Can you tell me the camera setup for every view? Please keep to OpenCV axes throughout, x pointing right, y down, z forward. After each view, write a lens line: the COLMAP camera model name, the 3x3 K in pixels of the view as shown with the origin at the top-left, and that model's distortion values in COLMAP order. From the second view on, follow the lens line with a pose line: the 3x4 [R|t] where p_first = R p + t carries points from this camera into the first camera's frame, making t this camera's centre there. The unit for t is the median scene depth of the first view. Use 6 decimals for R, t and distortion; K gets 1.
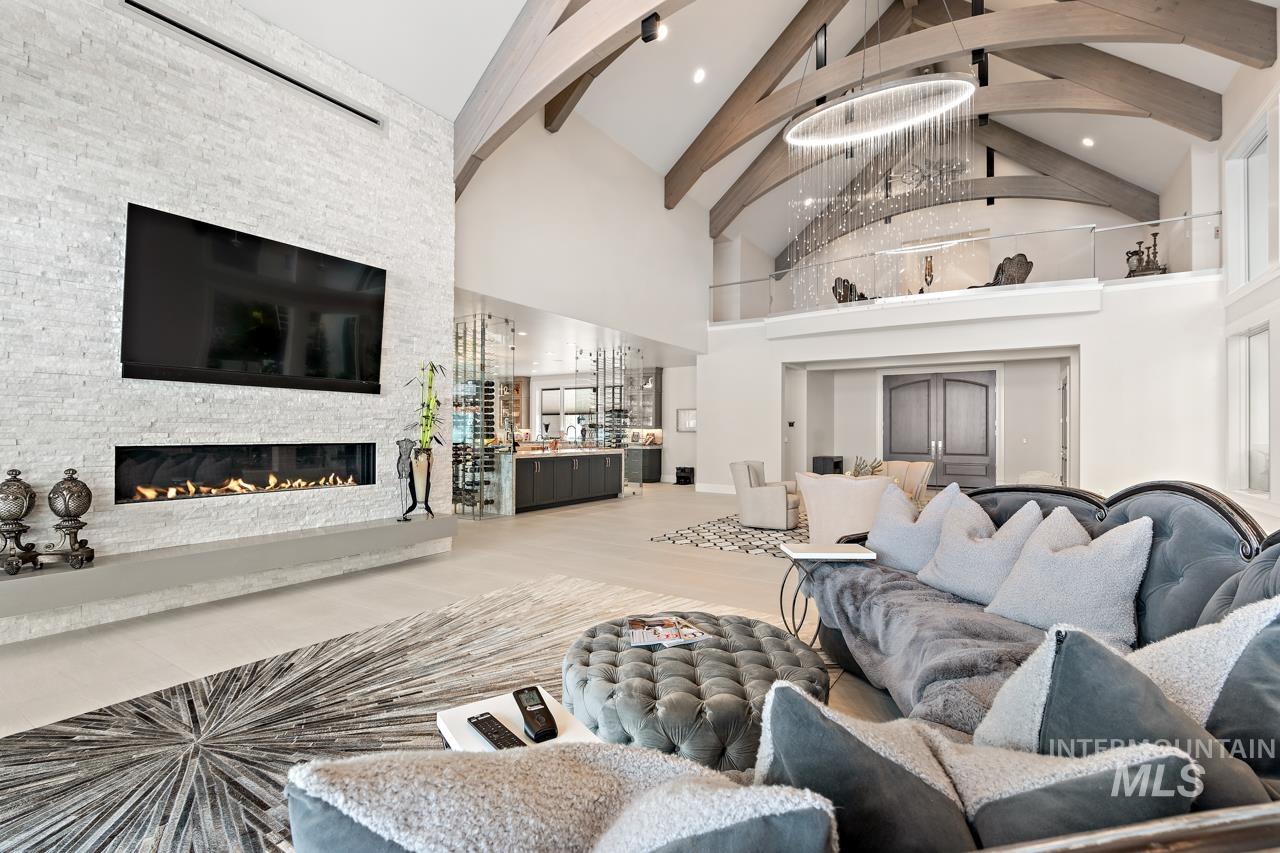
lens RADIAL K [[581.5, 0, 640.0], [0, 581.5, 426.5], [0, 0, 1]] dist [-0.000707, -0.000260]
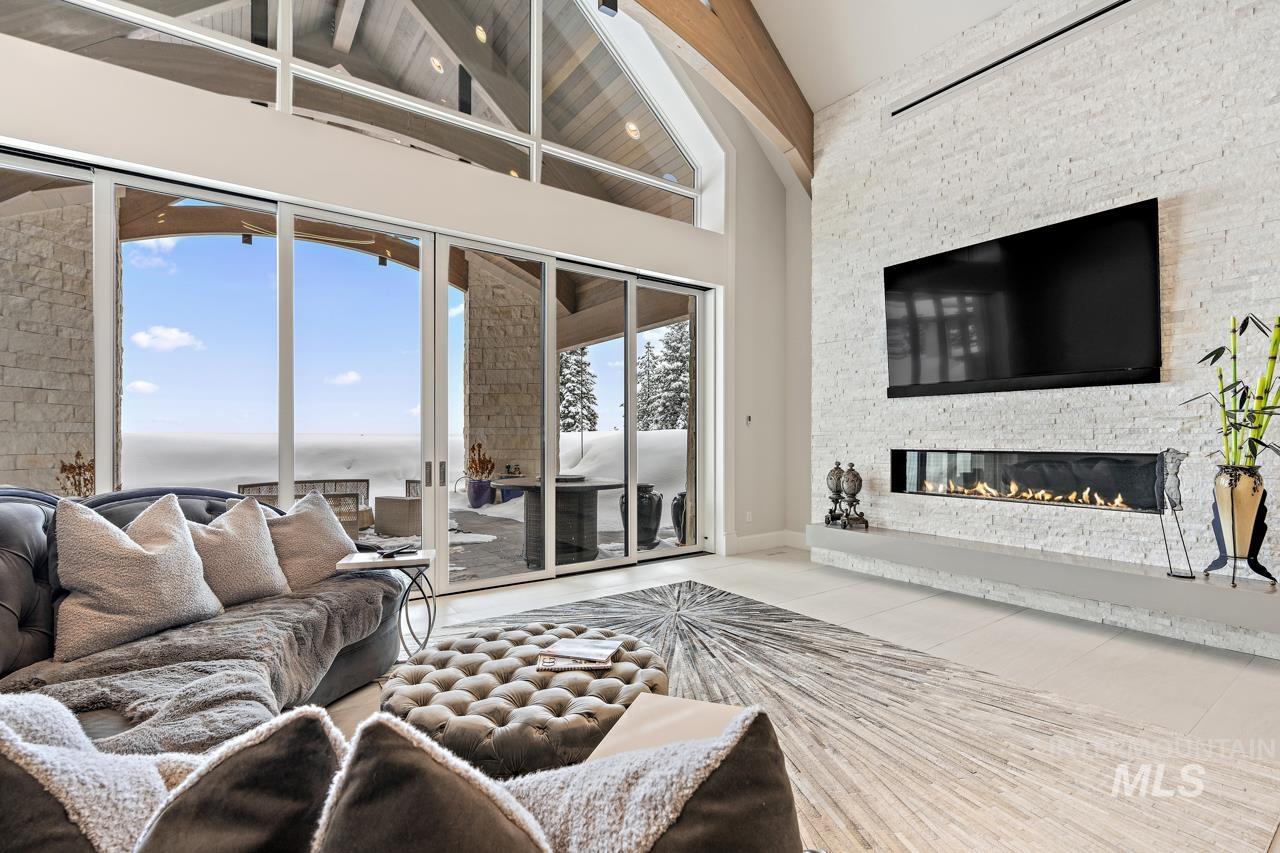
lens RADIAL K [[577.0, 0, 641.2], [0, 577.0, 439.7], [0, 0, 1]] dist [-0.000904, -0.000243]
pose [[-0.369371, -0.004726, -0.929270, 0.564384], [0.004915, 0.999963, -0.007039, 0.018632], [0.929269, -0.007168, -0.369334, 0.964582]]
